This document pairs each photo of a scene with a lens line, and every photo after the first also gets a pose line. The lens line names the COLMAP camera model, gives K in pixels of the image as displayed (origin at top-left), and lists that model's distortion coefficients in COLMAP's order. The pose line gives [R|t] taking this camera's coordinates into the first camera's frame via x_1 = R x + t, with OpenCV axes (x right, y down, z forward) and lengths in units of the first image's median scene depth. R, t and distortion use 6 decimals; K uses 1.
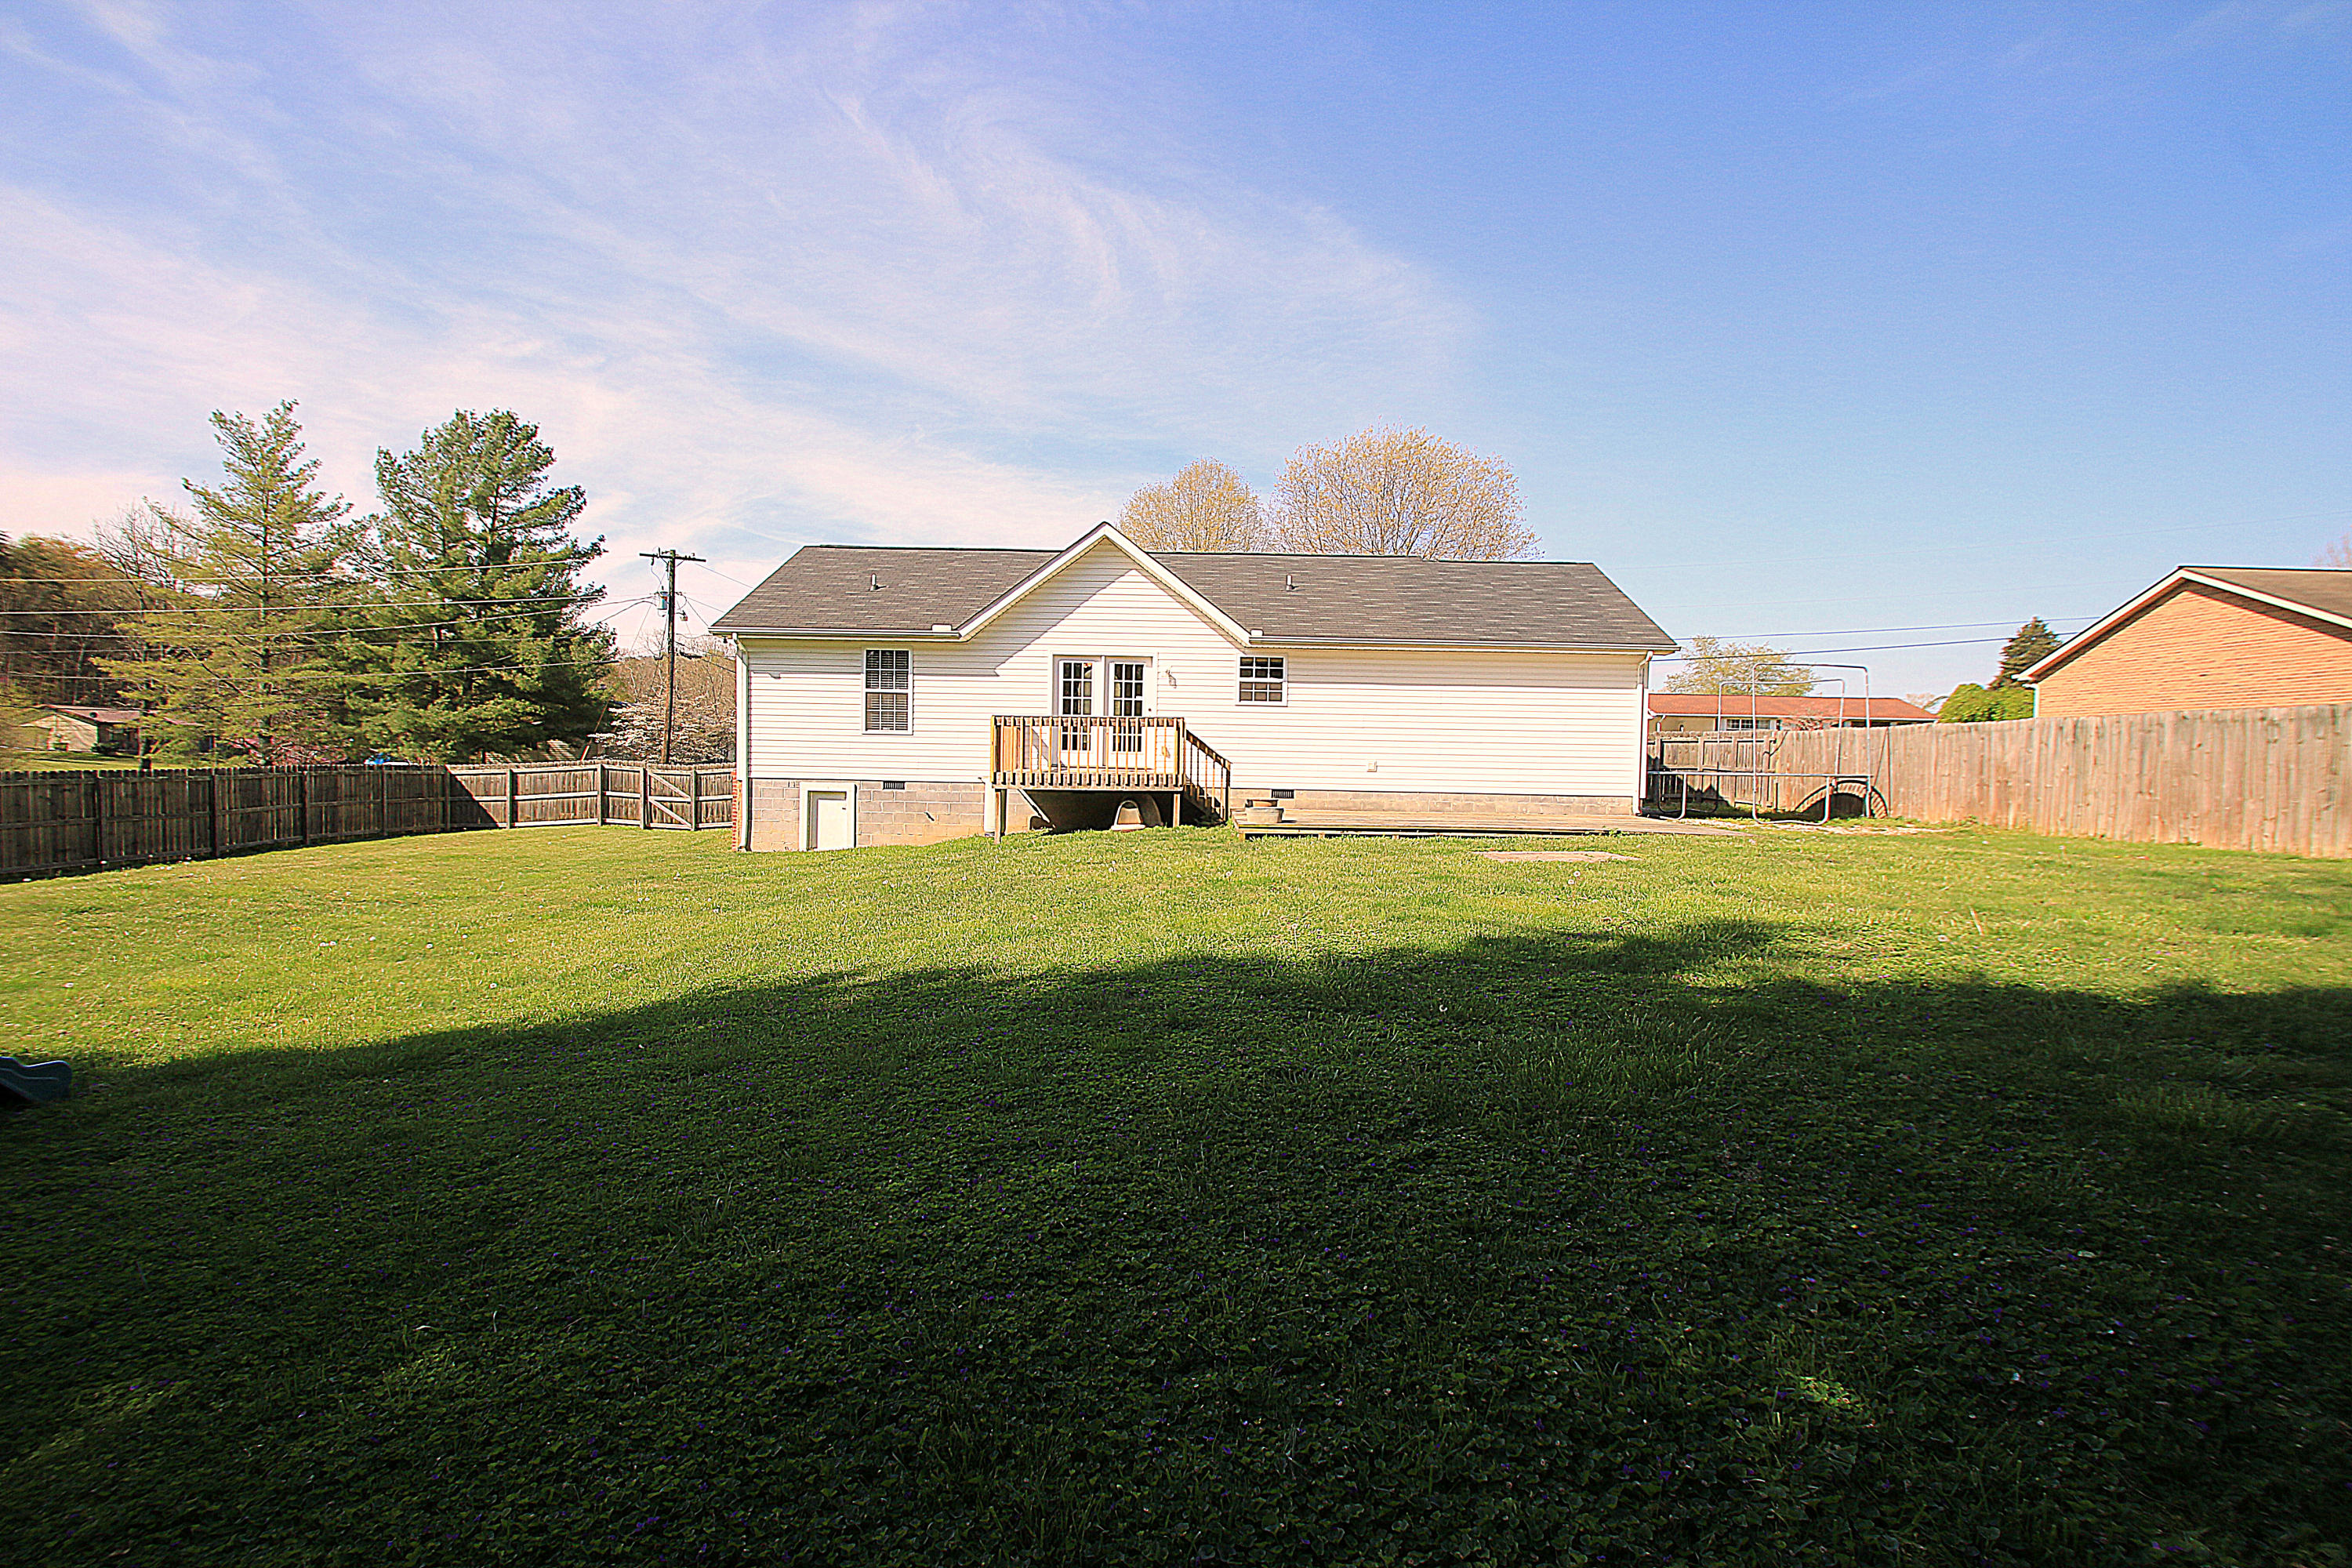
lens RADIAL K [[1094.5, 0, 1178.6], [0, 1094.5, 794.3], [0, 0, 1]] dist [-0.003955, -0.001262]
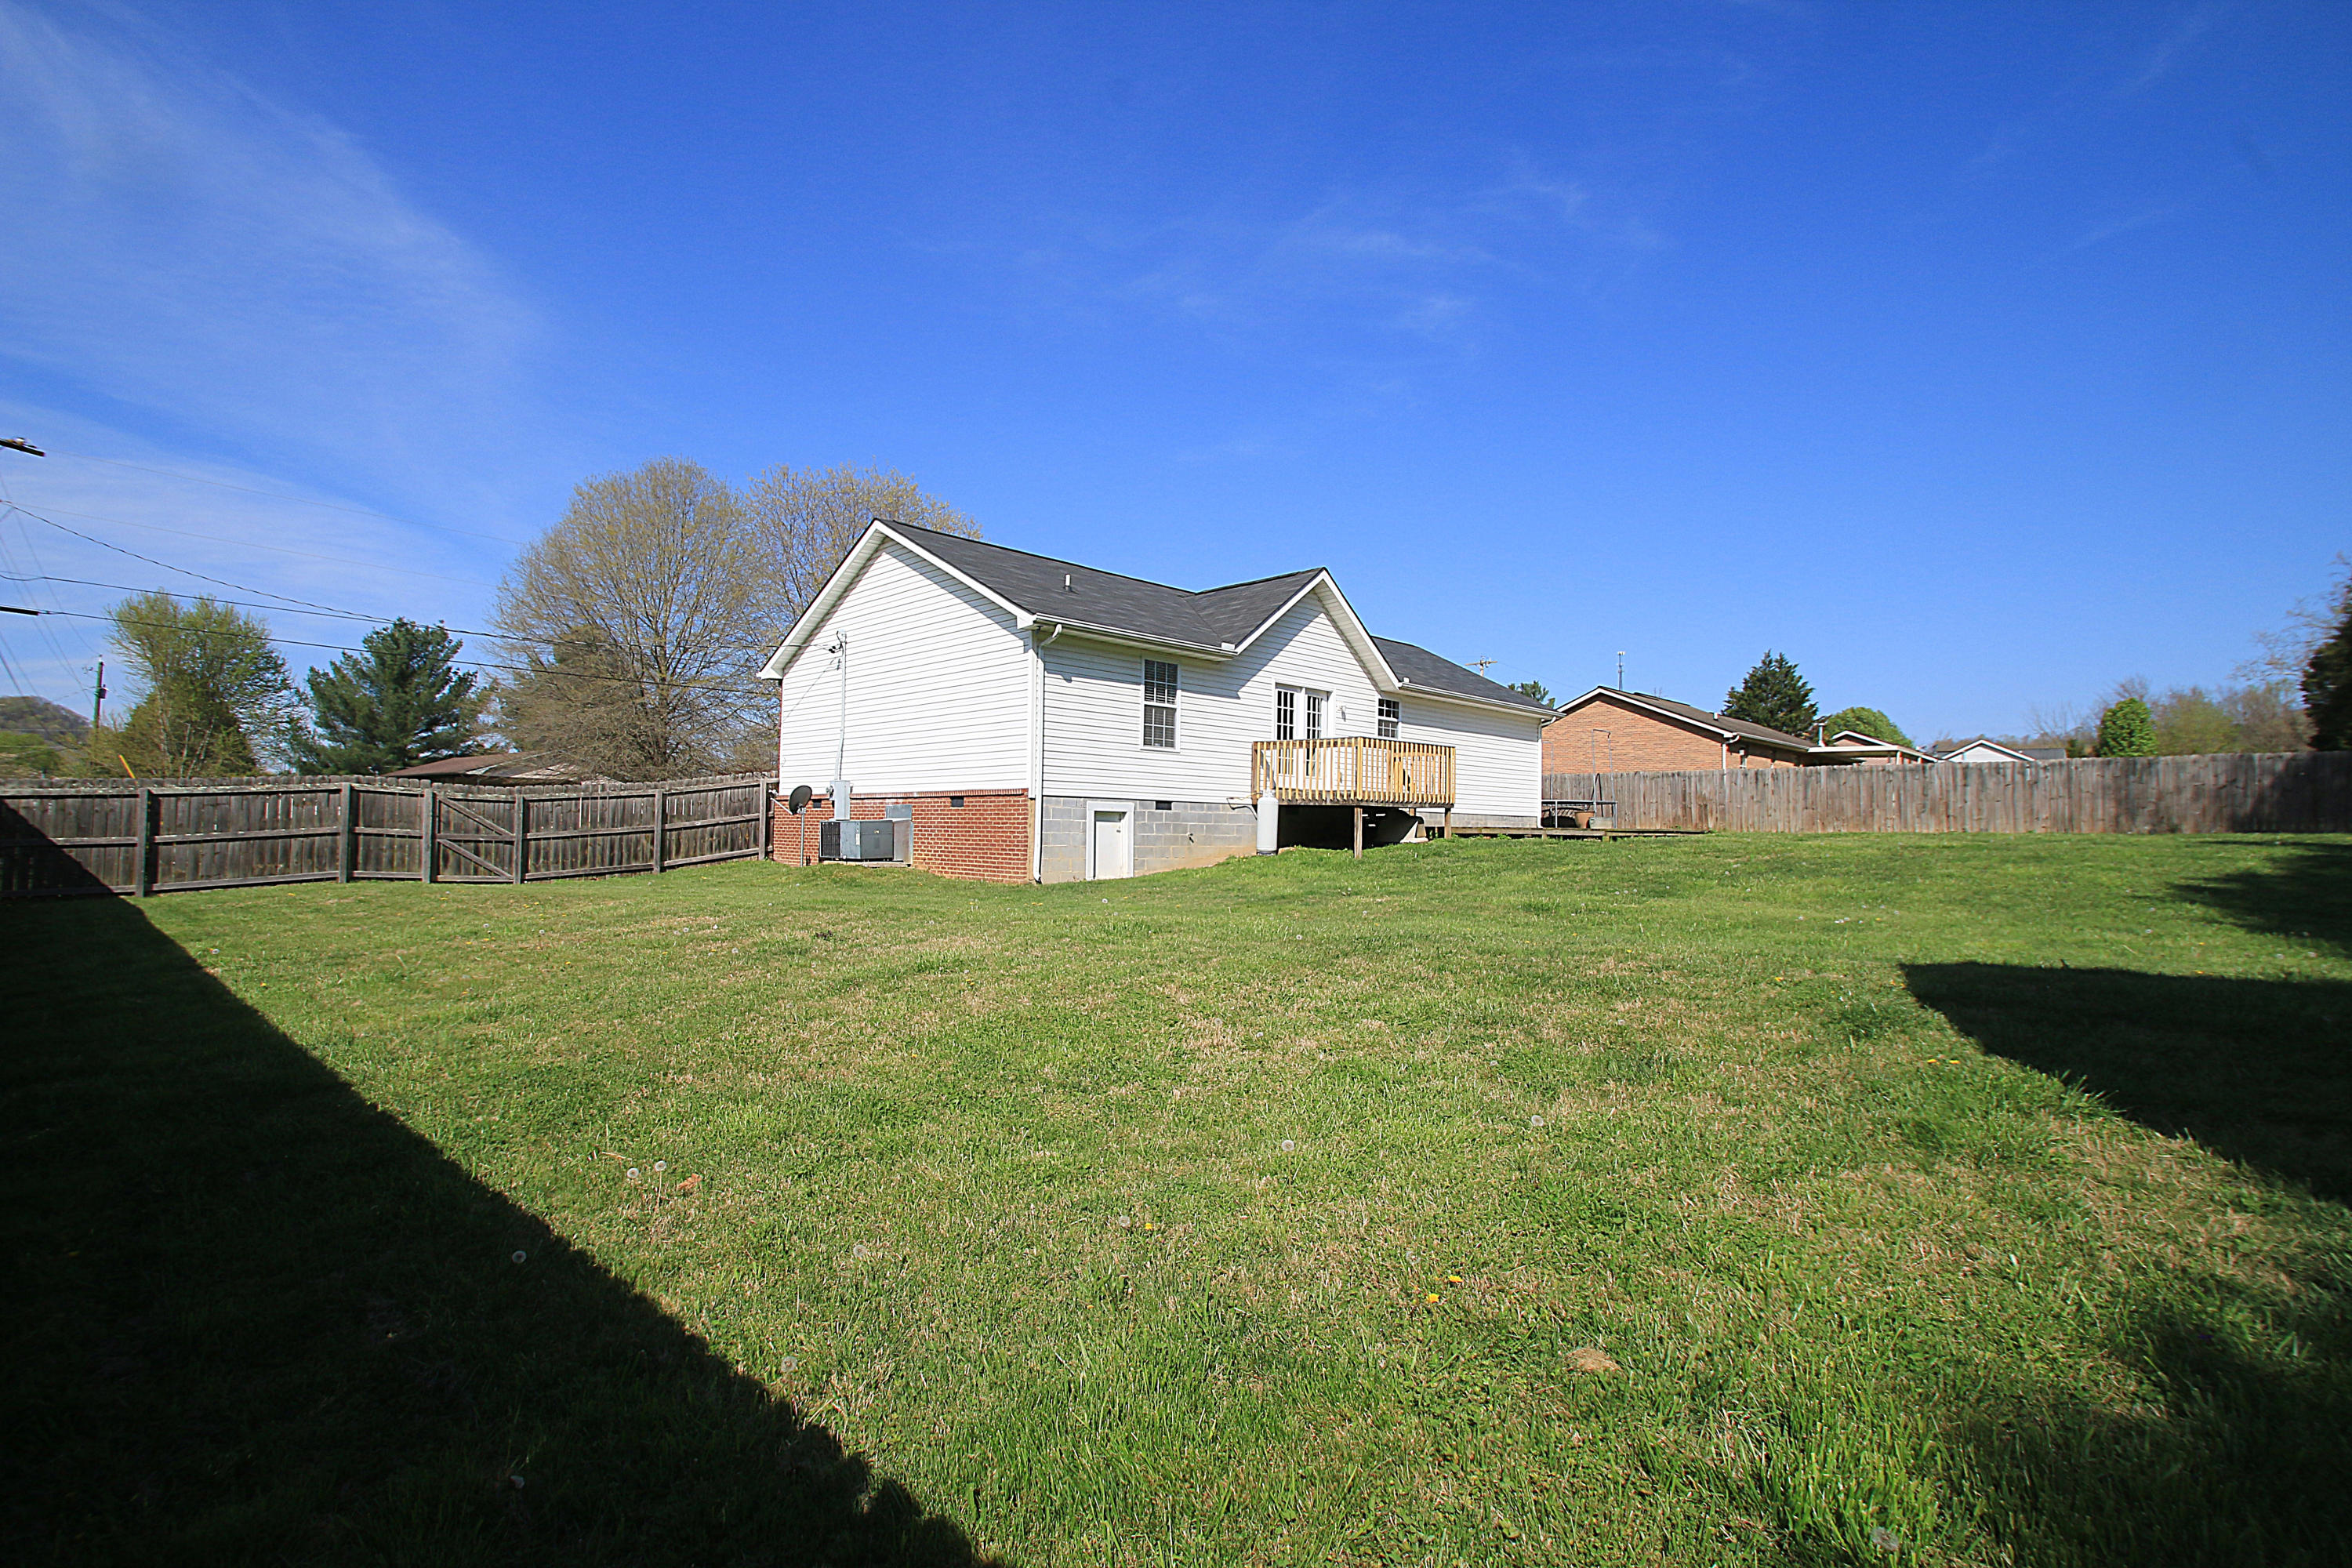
lens RADIAL K [[1094.5, 0, 1178.6], [0, 1094.5, 794.3], [0, 0, 1]] dist [-0.003955, -0.001262]
pose [[0.685848, 0.013947, 0.727611, -0.937548], [0.021181, 0.999010, -0.039115, 0.019315], [-0.727437, 0.042239, 0.684874, 0.348708]]
